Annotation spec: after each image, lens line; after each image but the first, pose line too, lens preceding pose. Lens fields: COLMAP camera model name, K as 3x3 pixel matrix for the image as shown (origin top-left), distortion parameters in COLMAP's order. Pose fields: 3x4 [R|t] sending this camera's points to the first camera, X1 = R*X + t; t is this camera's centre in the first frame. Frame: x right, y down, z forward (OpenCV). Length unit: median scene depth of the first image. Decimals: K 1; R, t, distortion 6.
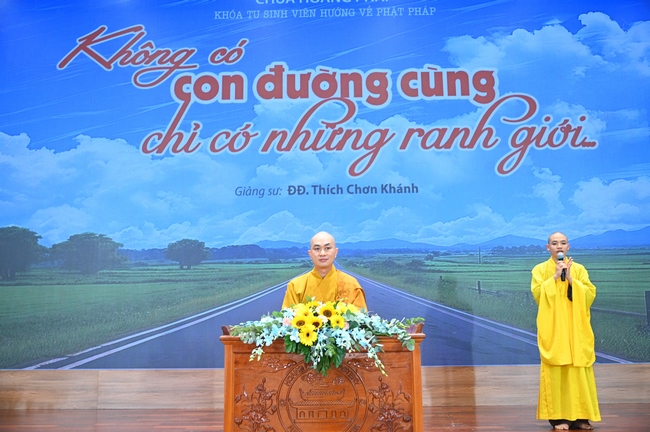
lens RADIAL K [[636.2, 0, 326.3], [0, 636.2, 217.2], [0, 0, 1]] dist [-0.037208, 0.000000]
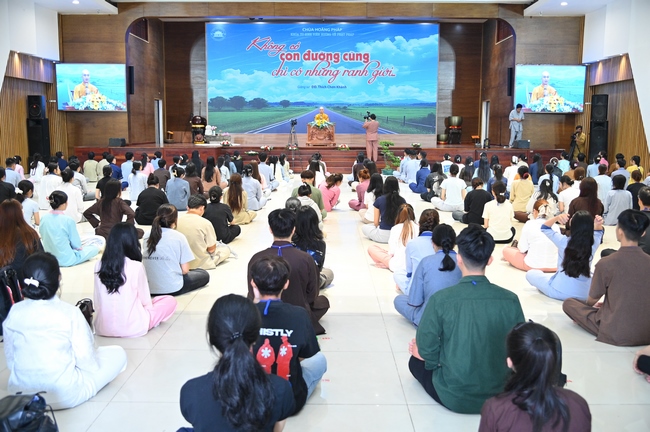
lens RADIAL K [[636.2, 0, 326.1], [0, 636.2, 217.5], [0, 0, 1]] dist [-0.037208, 0.000000]
pose [[0.999819, 0.014519, 0.012290, -0.010017], [-0.017616, 0.950487, 0.310264, -0.463713], [-0.007177, -0.310425, 0.950571, -2.735721]]
